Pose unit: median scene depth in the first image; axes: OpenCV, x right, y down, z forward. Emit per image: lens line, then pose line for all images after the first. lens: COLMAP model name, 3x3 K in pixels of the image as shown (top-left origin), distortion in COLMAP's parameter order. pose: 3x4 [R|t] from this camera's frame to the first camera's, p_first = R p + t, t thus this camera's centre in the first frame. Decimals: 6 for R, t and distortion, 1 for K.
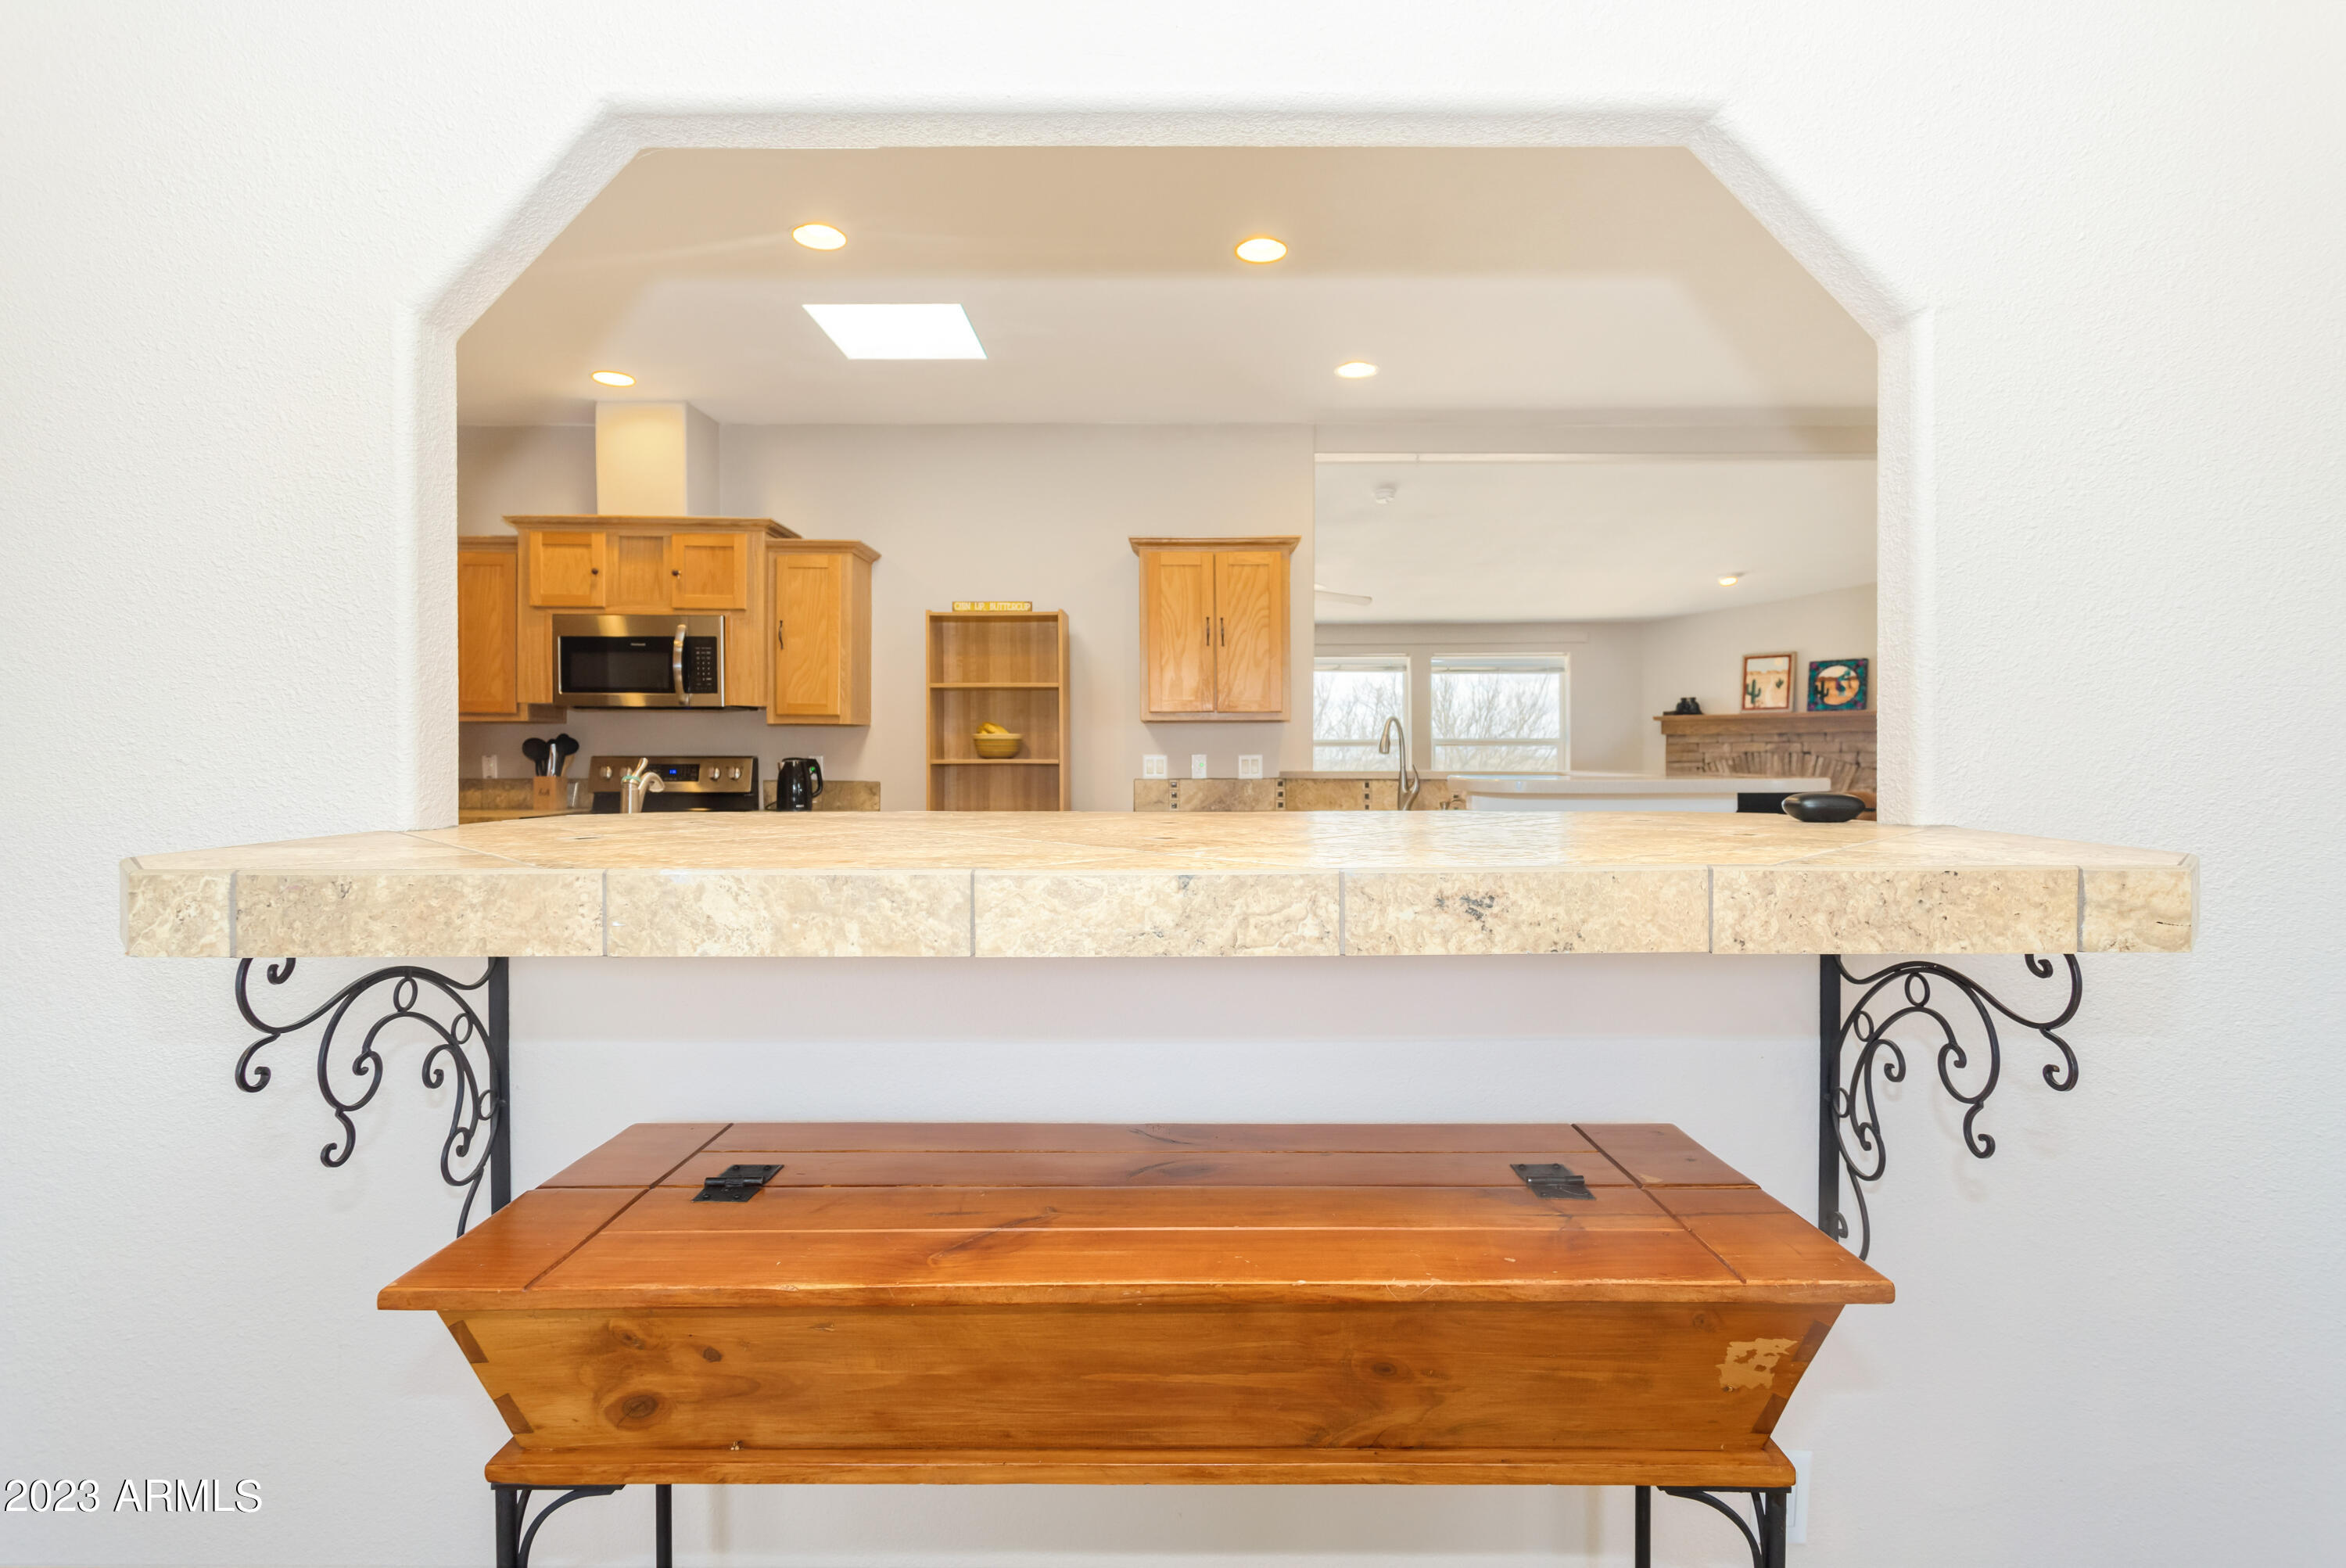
lens RADIAL K [[1143.3, 0, 1176.0], [0, 1143.3, 773.6], [0, 0, 1]] dist [0.004330, 0.000570]
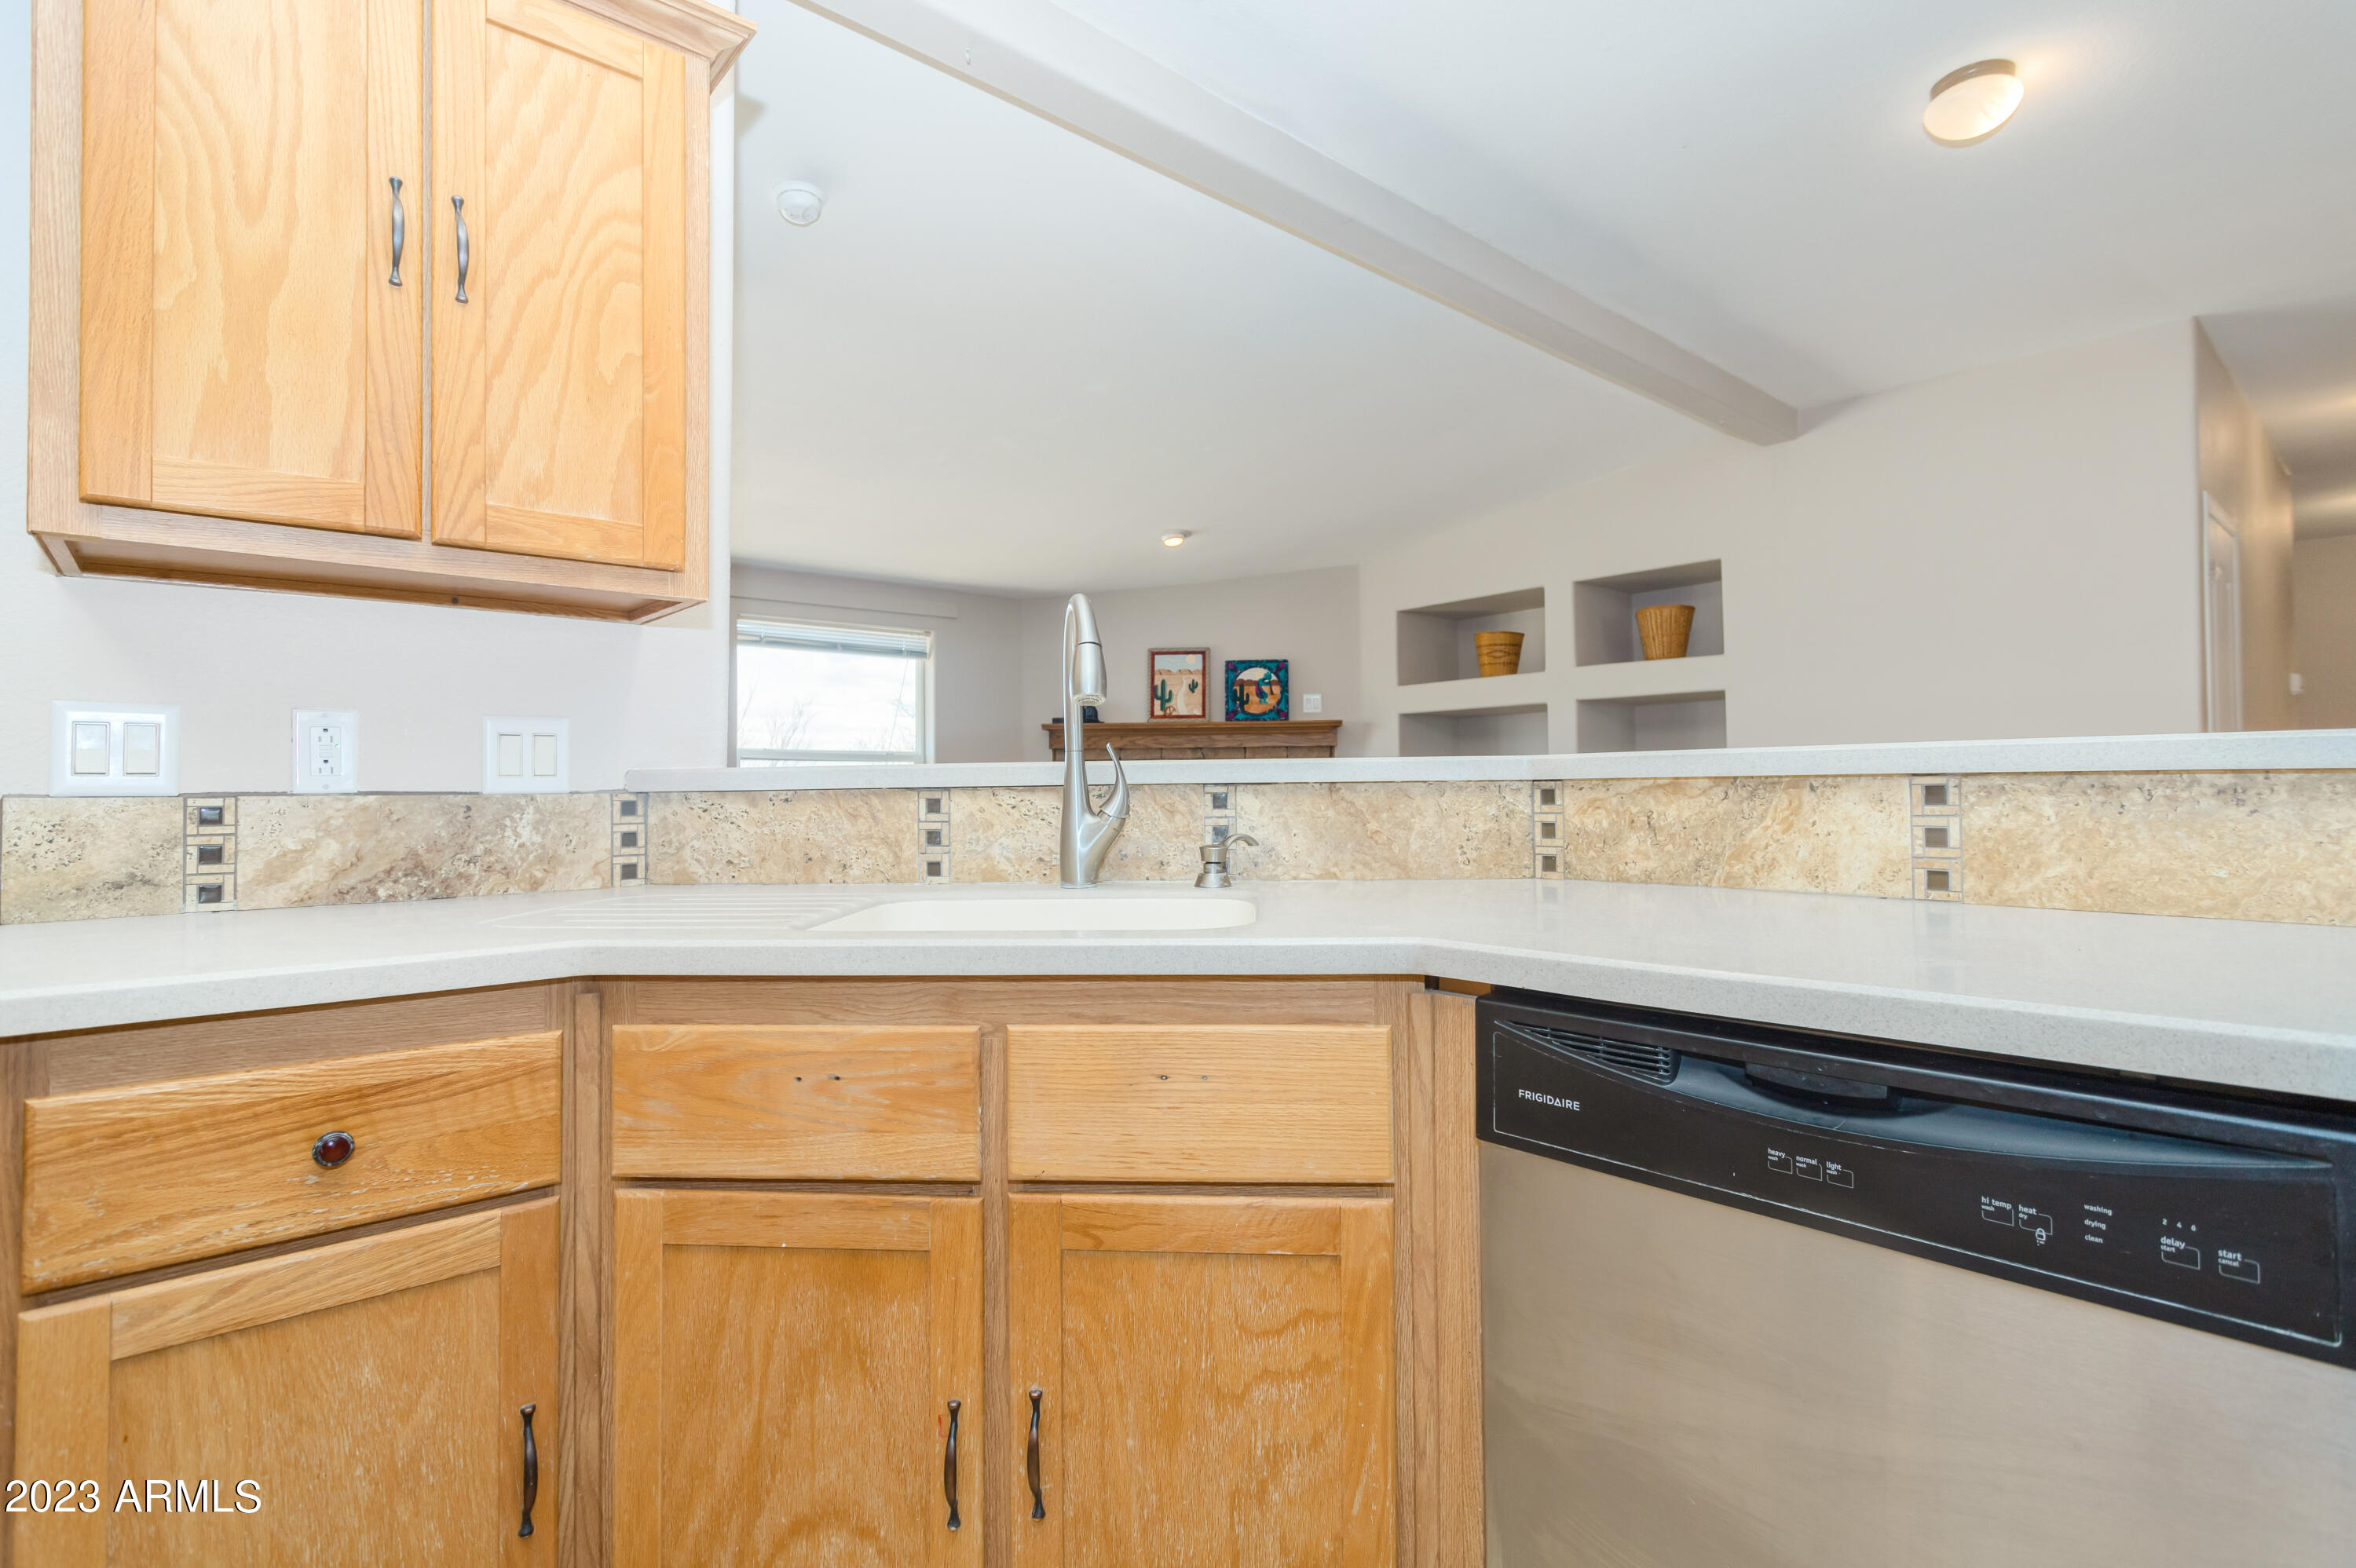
lens RADIAL K [[1148.0, 0, 1187.4], [0, 1148.0, 763.3], [0, 0, 1]] dist [0.004330, 0.000570]
pose [[0.755481, 0.015129, 0.654996, -0.003709], [0.013954, 0.999135, -0.039173, 0.007342], [-0.655022, 0.038734, 0.754617, 0.412496]]
